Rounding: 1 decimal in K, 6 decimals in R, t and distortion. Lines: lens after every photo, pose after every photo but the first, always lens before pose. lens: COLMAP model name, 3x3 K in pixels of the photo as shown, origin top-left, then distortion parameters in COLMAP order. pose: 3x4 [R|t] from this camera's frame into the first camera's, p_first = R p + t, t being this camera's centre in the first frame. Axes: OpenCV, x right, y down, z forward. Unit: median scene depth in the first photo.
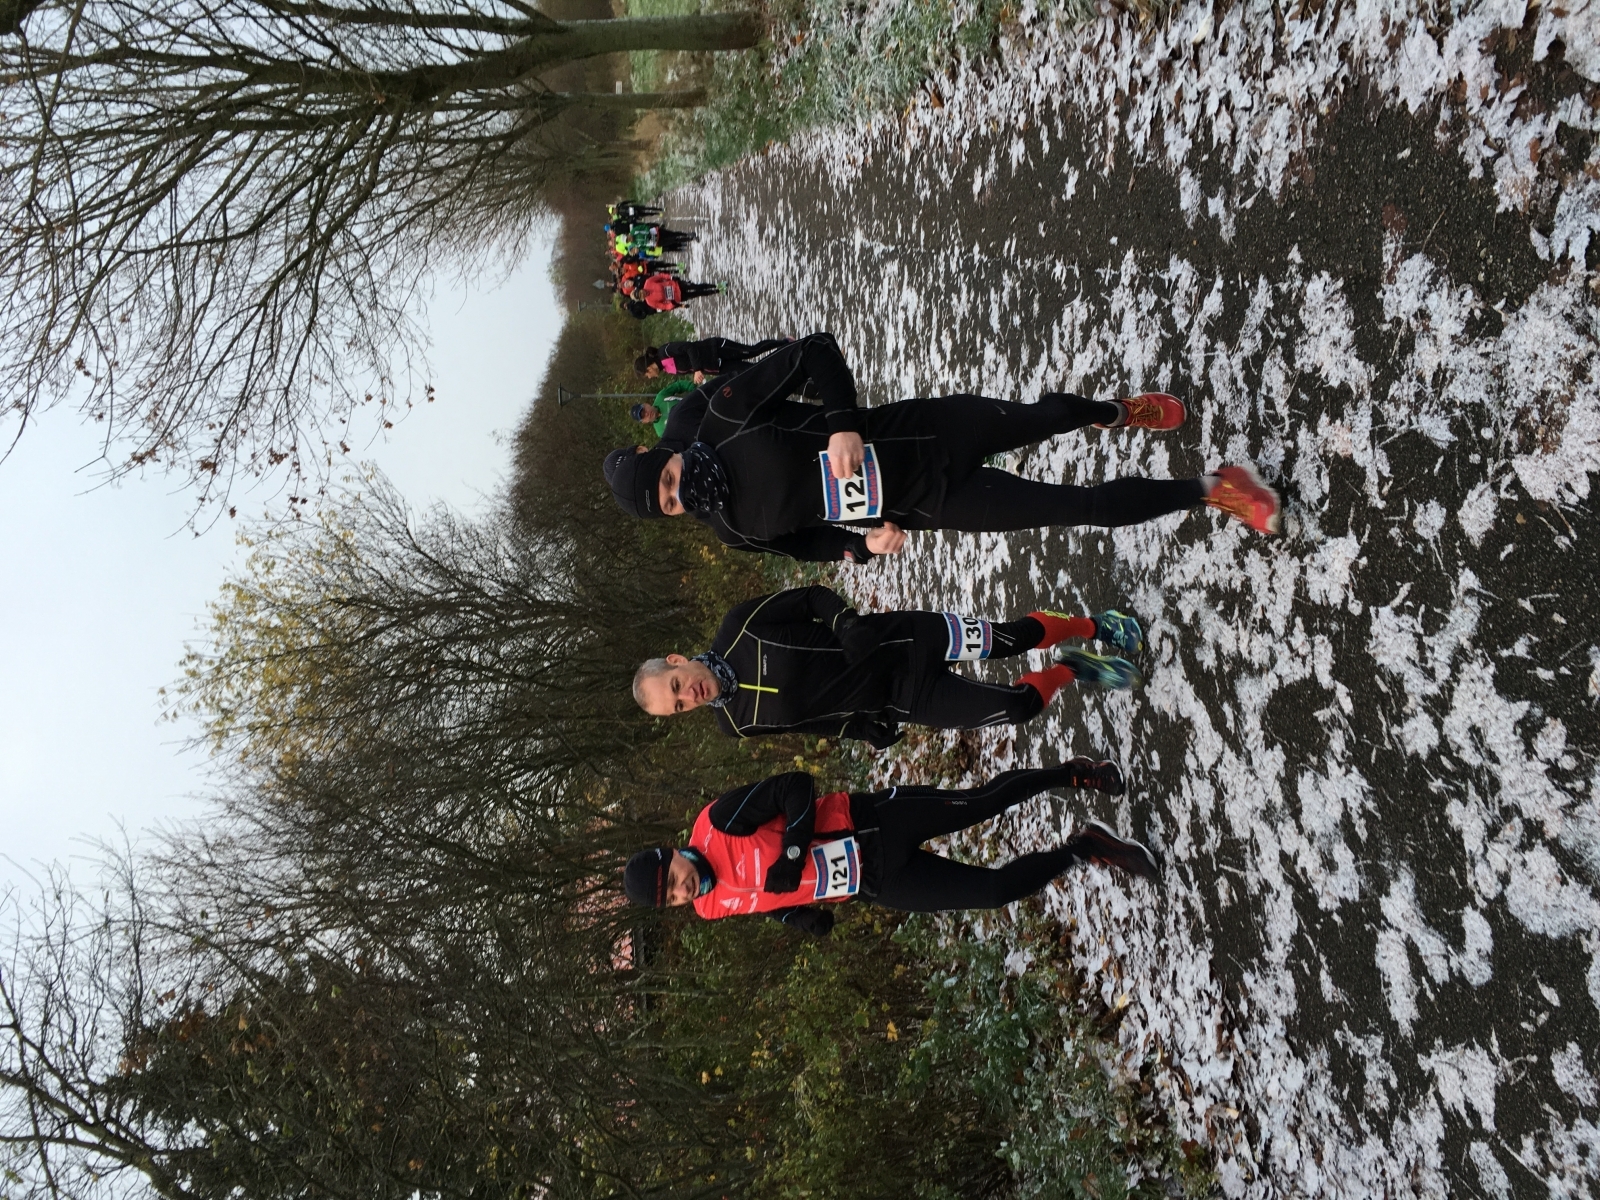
lens RADIAL K [[1320.5, 0, 795.5], [0, 1320.5, 596.1], [0, 0, 1]] dist [0.076287, -0.090958]
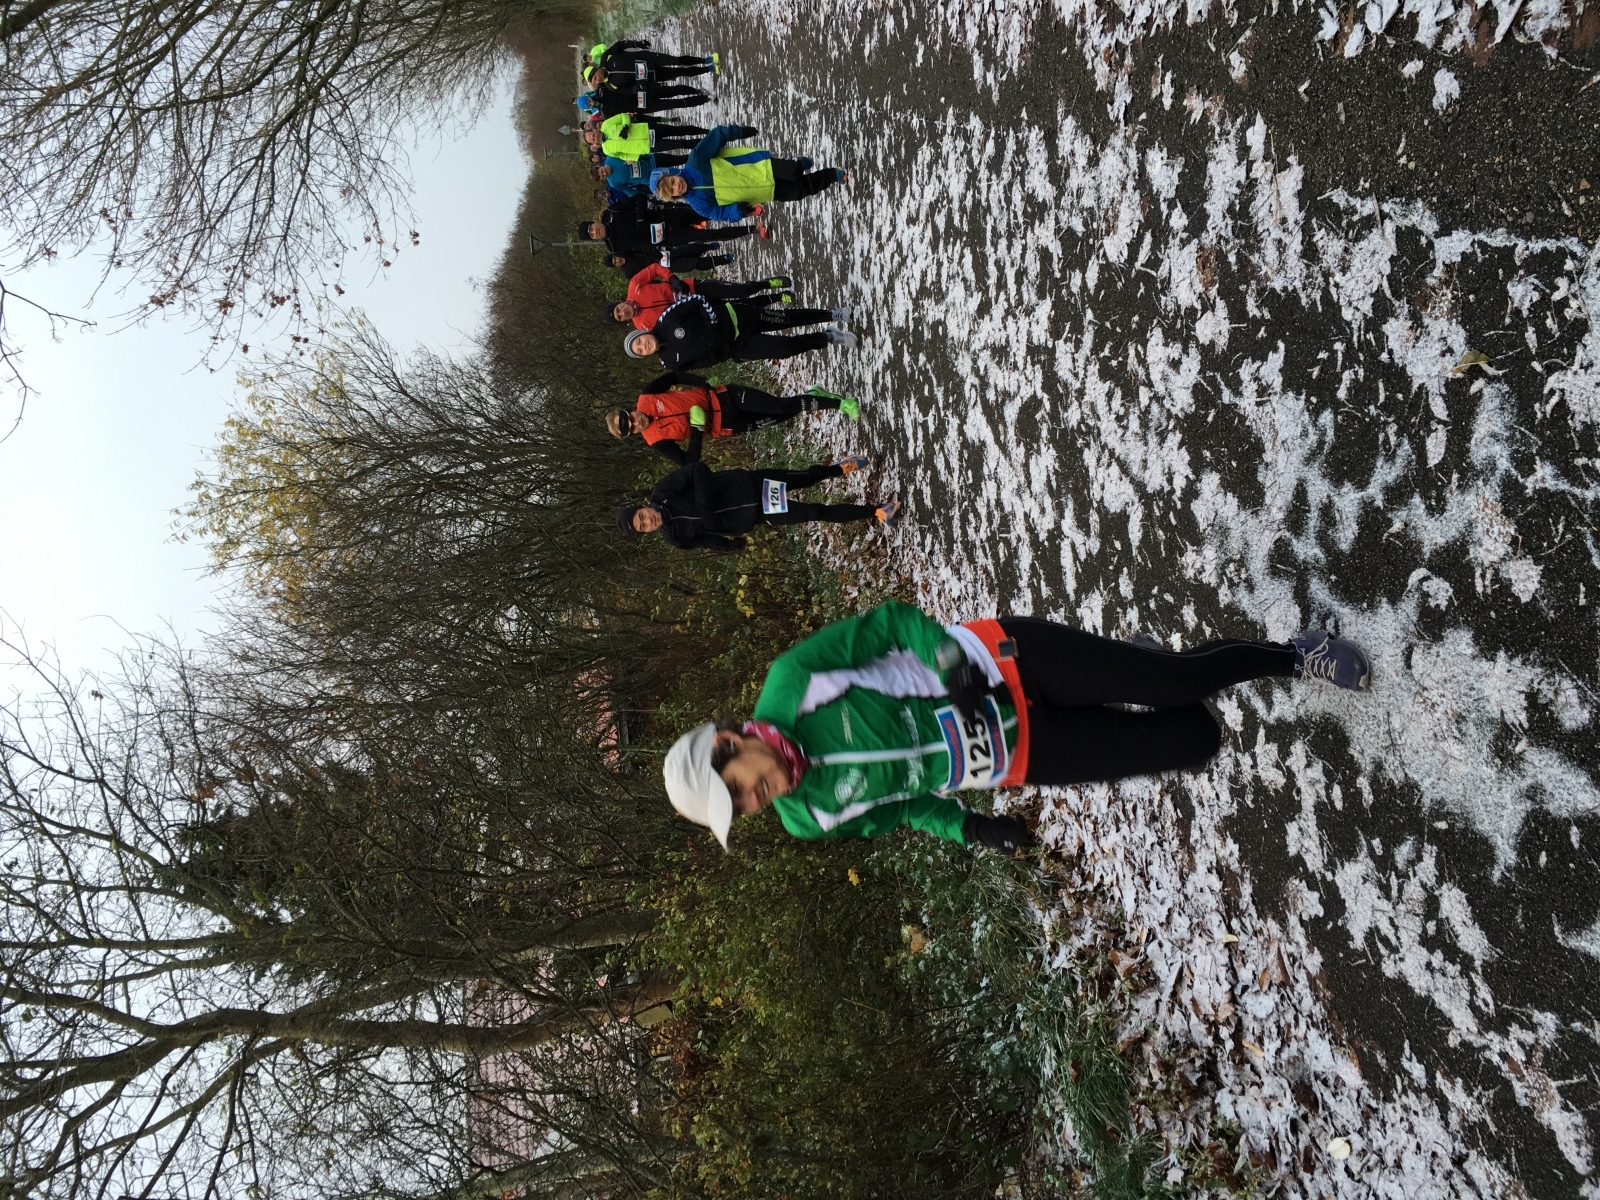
lens RADIAL K [[1351.4, 0, 800.5], [0, 1351.4, 600.0], [0, 0, 1]] dist [0.089274, -0.110830]
pose [[0.999699, -0.020768, 0.013089, 0.074190], [0.019304, 0.994440, 0.103523, 0.114771], [-0.015166, -0.103239, 0.994541, -0.533388]]
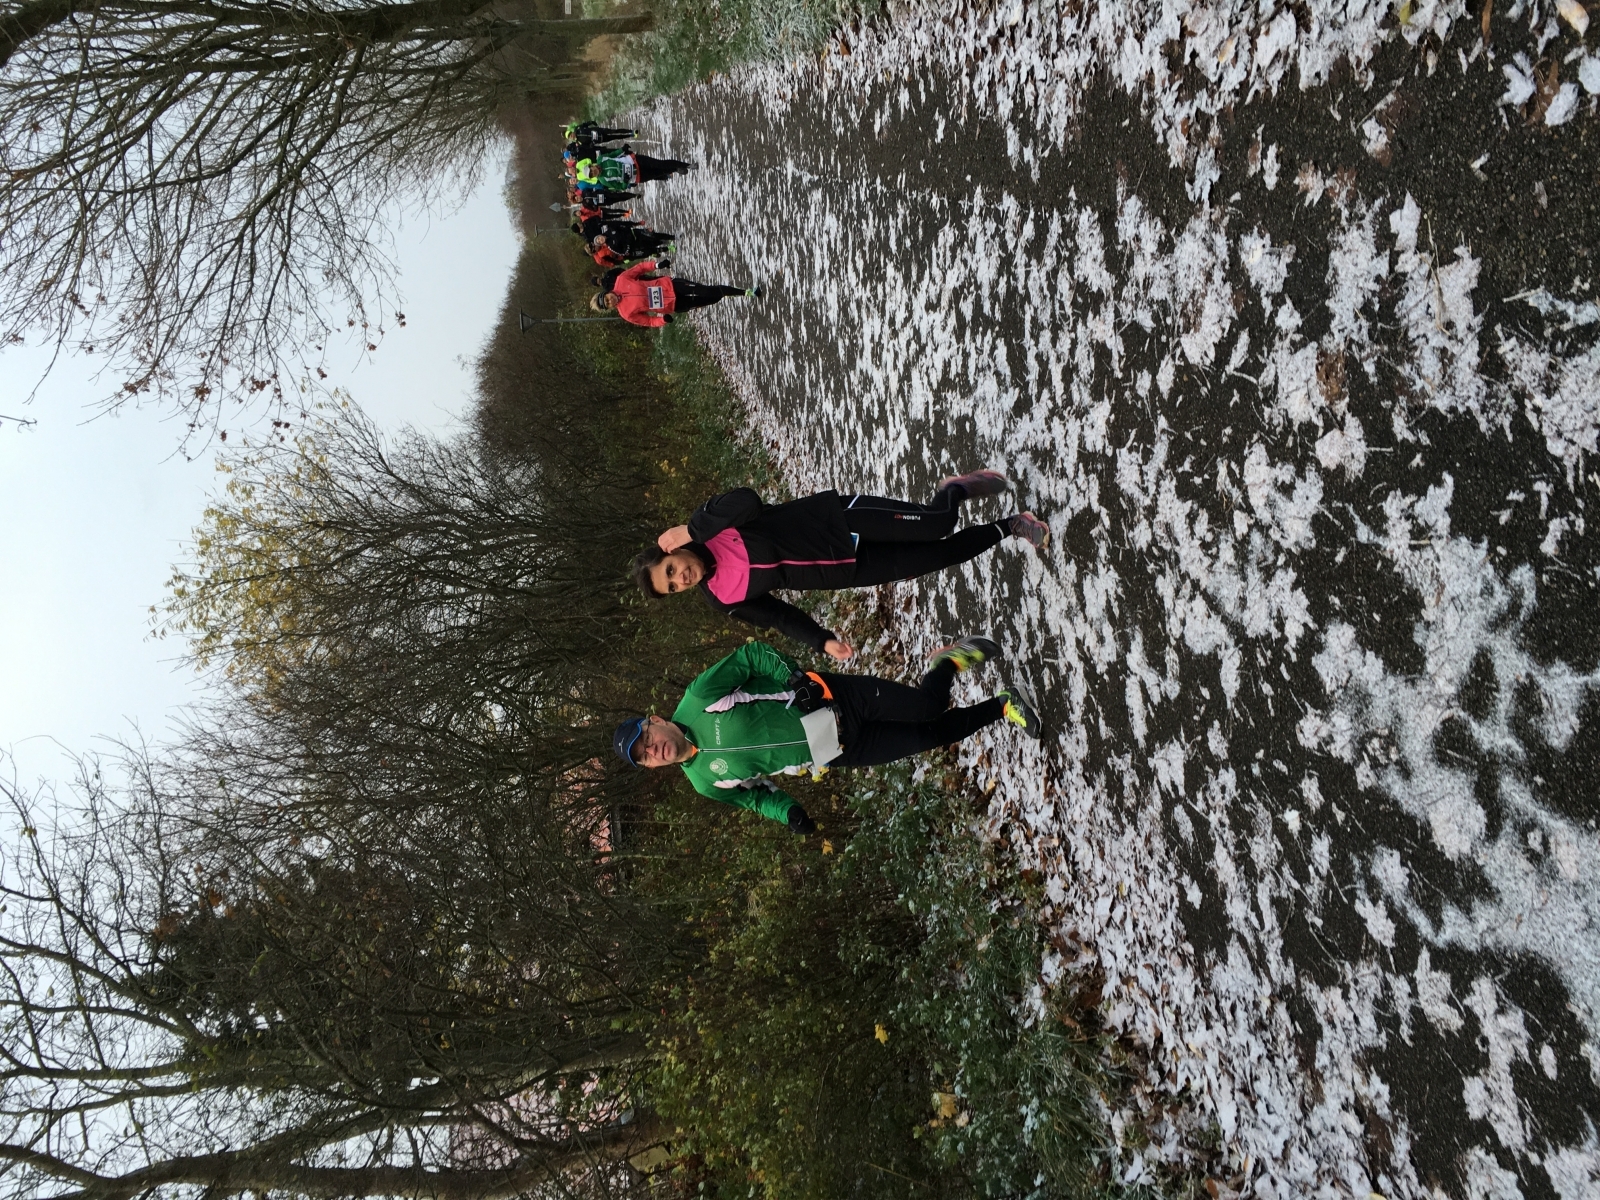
lens RADIAL K [[1340.1, 0, 793.7], [0, 1340.1, 596.4], [0, 0, 1]] dist [0.086574, -0.102961]
pose [[0.999427, -0.028763, 0.017859, 0.047969], [0.027751, 0.998126, 0.054534, 0.060673], [-0.019394, -0.054007, 0.998352, -0.336383]]
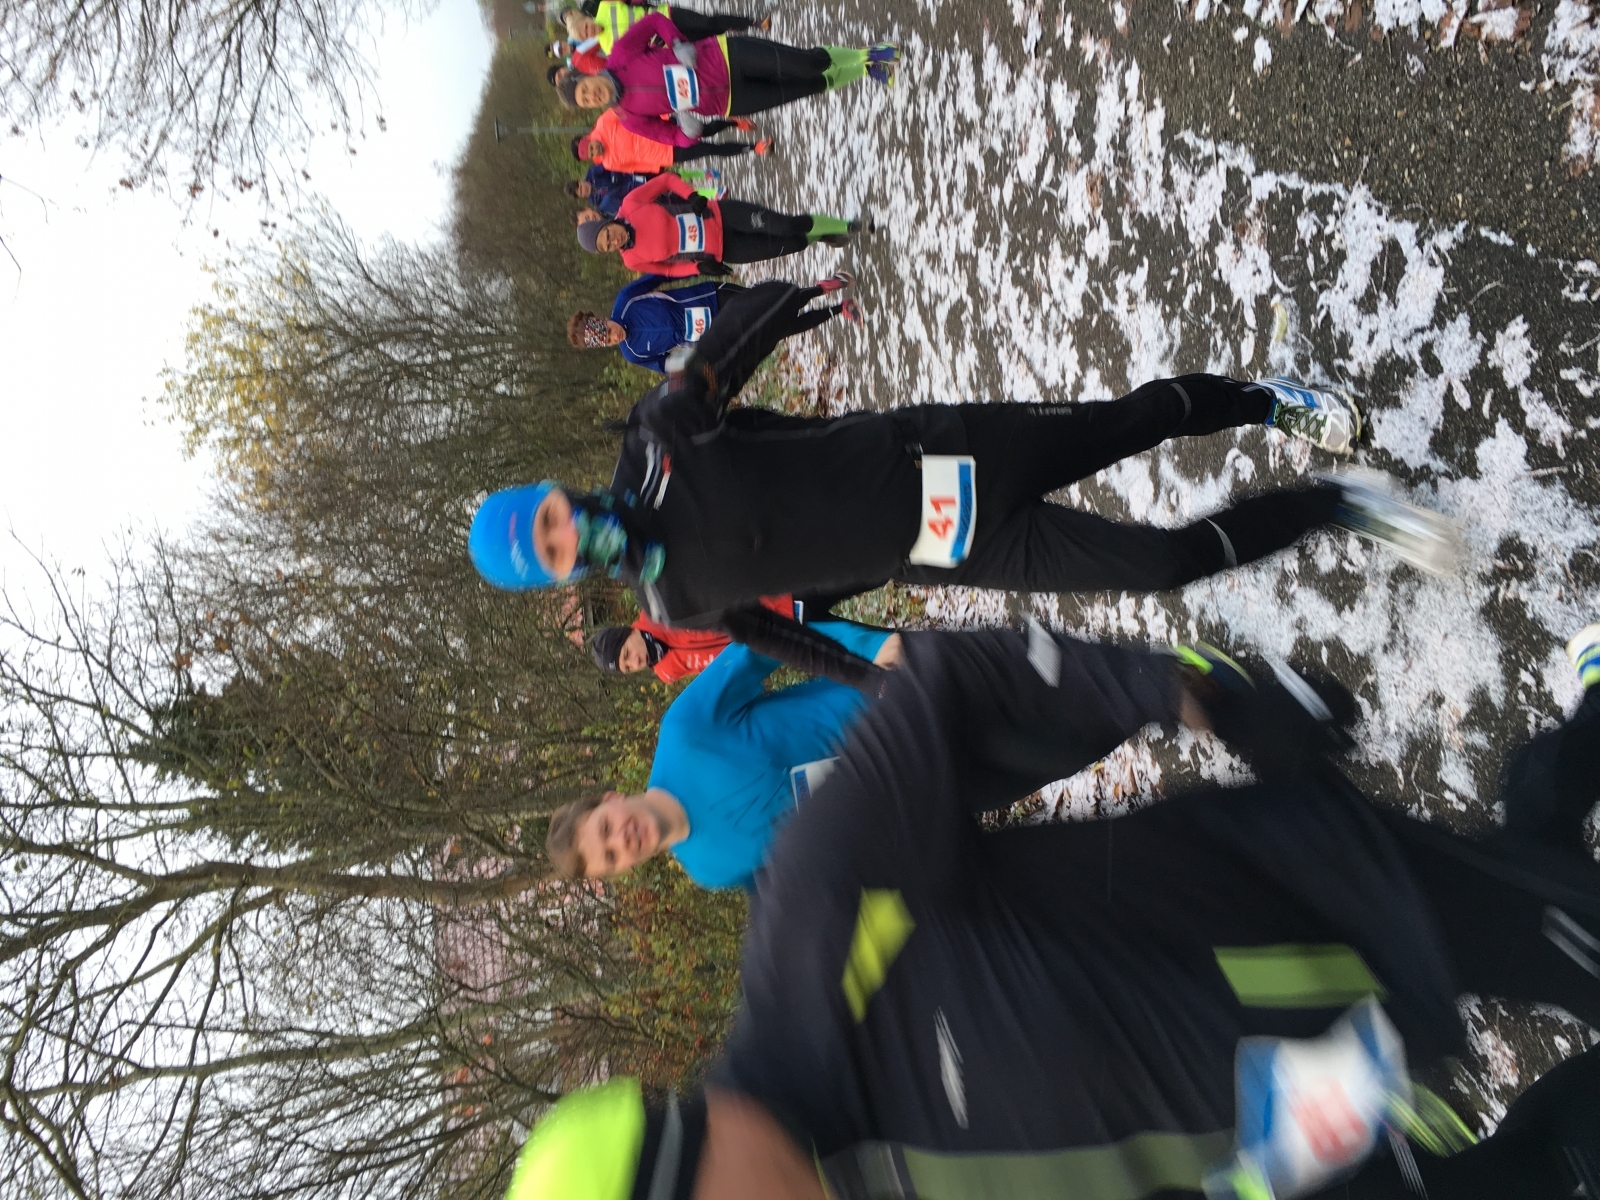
lens RADIAL K [[1358.2, 0, 802.9], [0, 1358.2, 600.6], [0, 0, 1]] dist [0.090474, -0.112712]
pose [[0.999244, -0.007039, 0.038239, 0.094764], [0.000168, 0.984248, 0.176795, 0.118539], [-0.038881, -0.176655, 0.983505, -0.716520]]
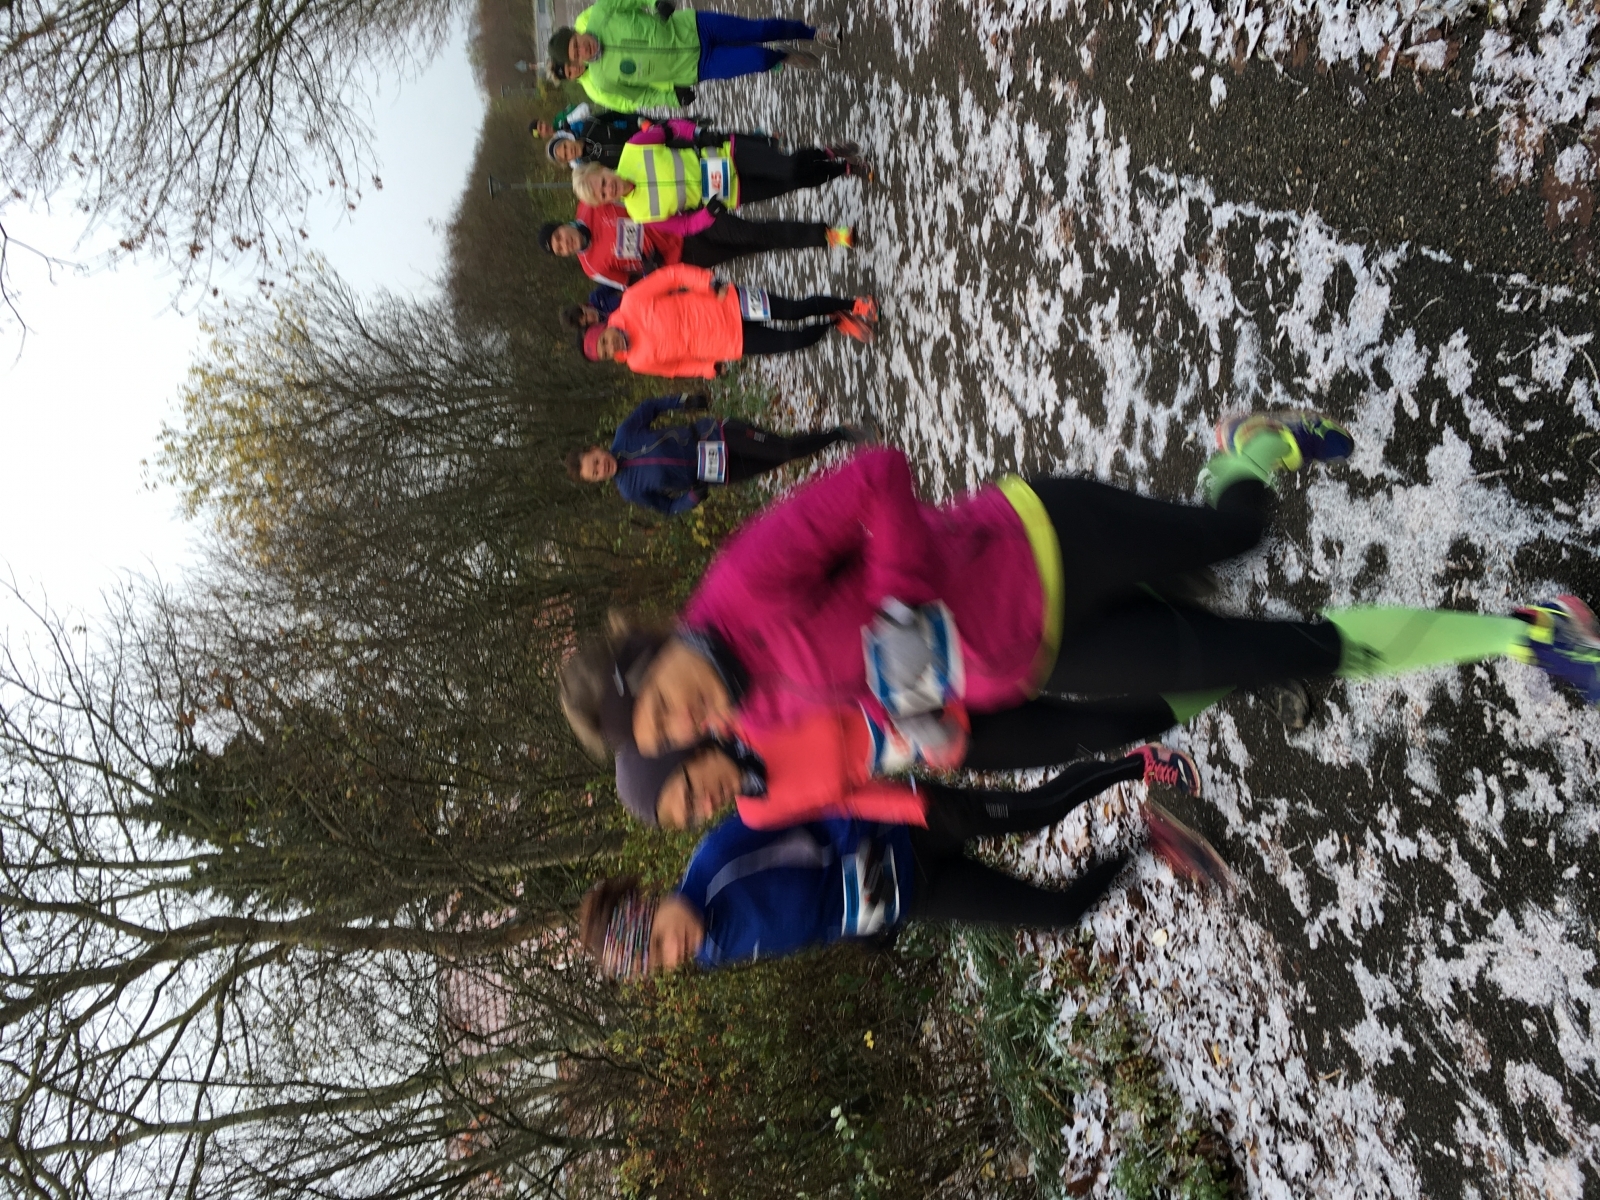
lens RADIAL K [[1370.5, 0, 793.3], [0, 1370.5, 603.1], [0, 0, 1]] dist [0.092827, -0.112975]
pose [[0.999168, -0.027024, 0.030532, 0.102935], [0.022390, 0.989461, 0.143060, 0.130390], [-0.034076, -0.142257, 0.989243, -0.758709]]
